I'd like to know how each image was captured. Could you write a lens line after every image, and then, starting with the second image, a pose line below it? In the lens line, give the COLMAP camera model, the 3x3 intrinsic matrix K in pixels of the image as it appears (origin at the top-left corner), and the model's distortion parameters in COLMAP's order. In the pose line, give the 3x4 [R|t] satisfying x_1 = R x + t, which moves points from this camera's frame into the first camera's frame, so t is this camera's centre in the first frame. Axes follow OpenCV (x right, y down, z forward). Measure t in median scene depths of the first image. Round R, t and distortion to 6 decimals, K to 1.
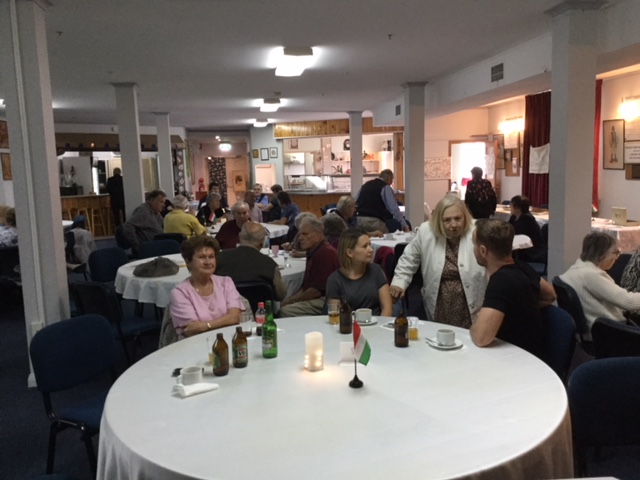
lens RADIAL K [[575.7, 0, 324.9], [0, 575.7, 237.2], [0, 0, 1]] dist [0.086293, -0.166099]
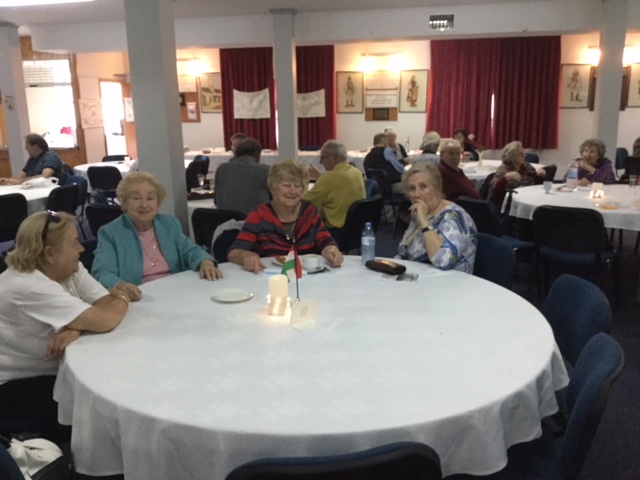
lens RADIAL K [[575.7, 0, 317.9], [0, 575.7, 241.8], [0, 0, 1]] dist [0.086293, -0.166099]
pose [[0.317428, -0.198468, 0.927281, -0.425824], [0.122326, 0.978253, 0.167503, -0.037014], [-0.940359, 0.060261, 0.334803, 0.395908]]
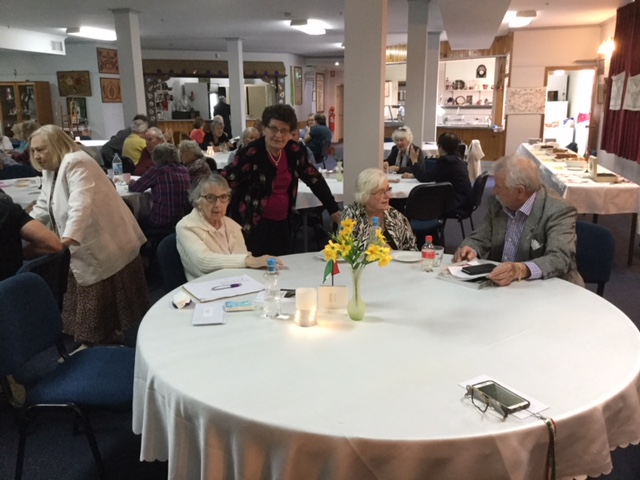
lens RADIAL K [[575.7, 0, 320.7], [0, 575.7, 245.1], [0, 0, 1]] dist [0.086293, -0.166099]
pose [[0.924111, 0.113036, -0.365023, 0.218237], [-0.064397, 0.987652, 0.142813, -0.010995], [0.376659, -0.108469, 0.919979, 0.072843]]
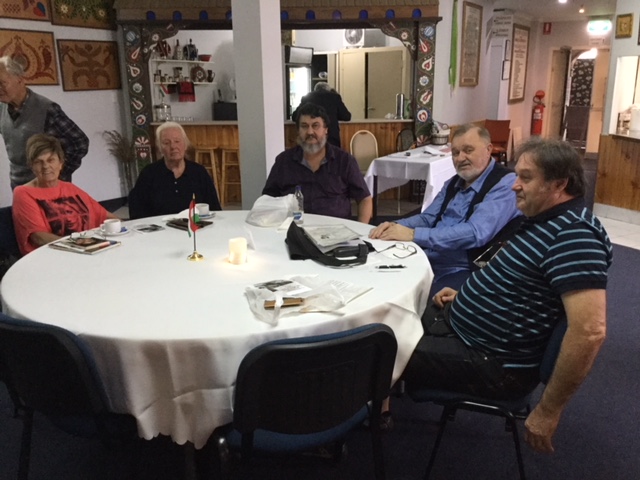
lens RADIAL K [[575.7, 0, 320.7], [0, 575.7, 237.2], [0, 0, 1]] dist [0.086293, -0.166099]
pose [[0.760767, 0.181775, -0.623050, -0.013254], [-0.086785, 0.979849, 0.179903, -0.067228], [0.643196, -0.082793, 0.761212, 0.625010]]
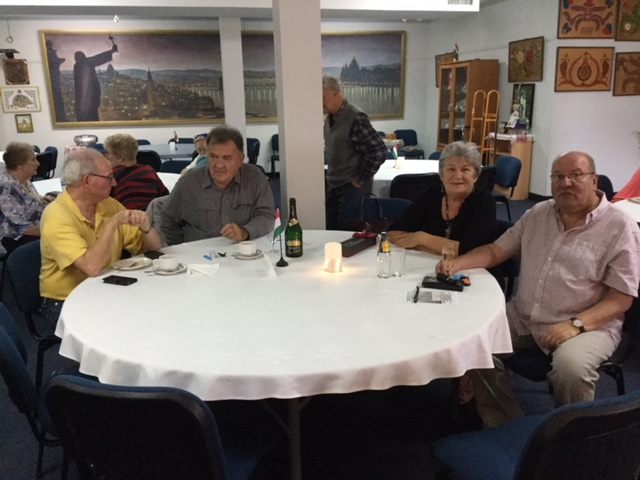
lens RADIAL K [[575.7, 0, 320.8], [0, 575.7, 244.5], [0, 0, 1]] dist [0.086293, -0.166099]
pose [[0.084805, 0.268531, -0.959531, 0.061510], [-0.101426, 0.960324, 0.259789, -0.060355], [0.991222, 0.075290, 0.108677, 0.537988]]
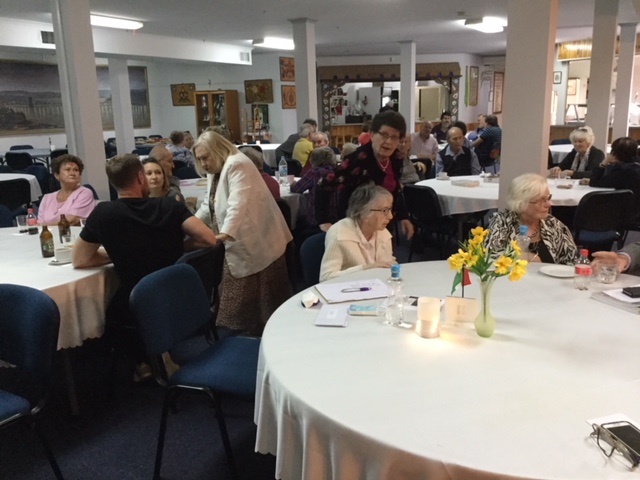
lens RADIAL K [[575.7, 0, 319.5], [0, 575.7, 242.3], [0, 0, 1]] dist [0.086293, -0.166099]
pose [[0.772101, 0.151810, -0.617101, 0.225448], [-0.070716, 0.985542, 0.153969, -0.011857], [0.631553, -0.075241, 0.771673, 0.079976]]
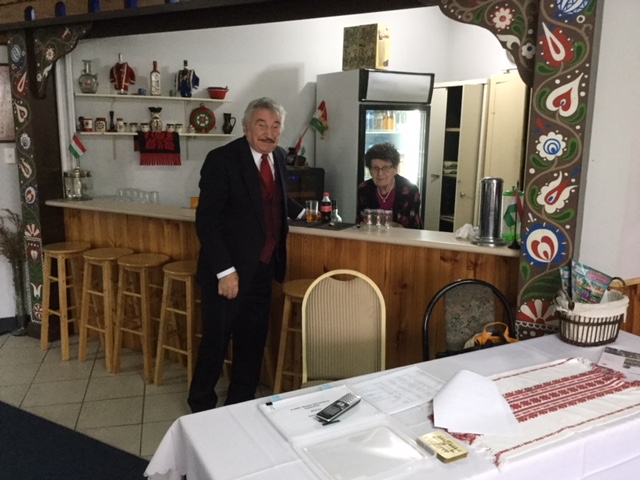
lens RADIAL K [[575.7, 0, 330.1], [0, 575.7, 239.0], [0, 0, 1]] dist [0.086293, -0.166099]
pose [[0.325099, 0.203824, -0.923453, -0.130453], [-0.133751, 0.976591, 0.168466, -0.106919], [0.936174, 0.068744, 0.344750, 0.929260]]
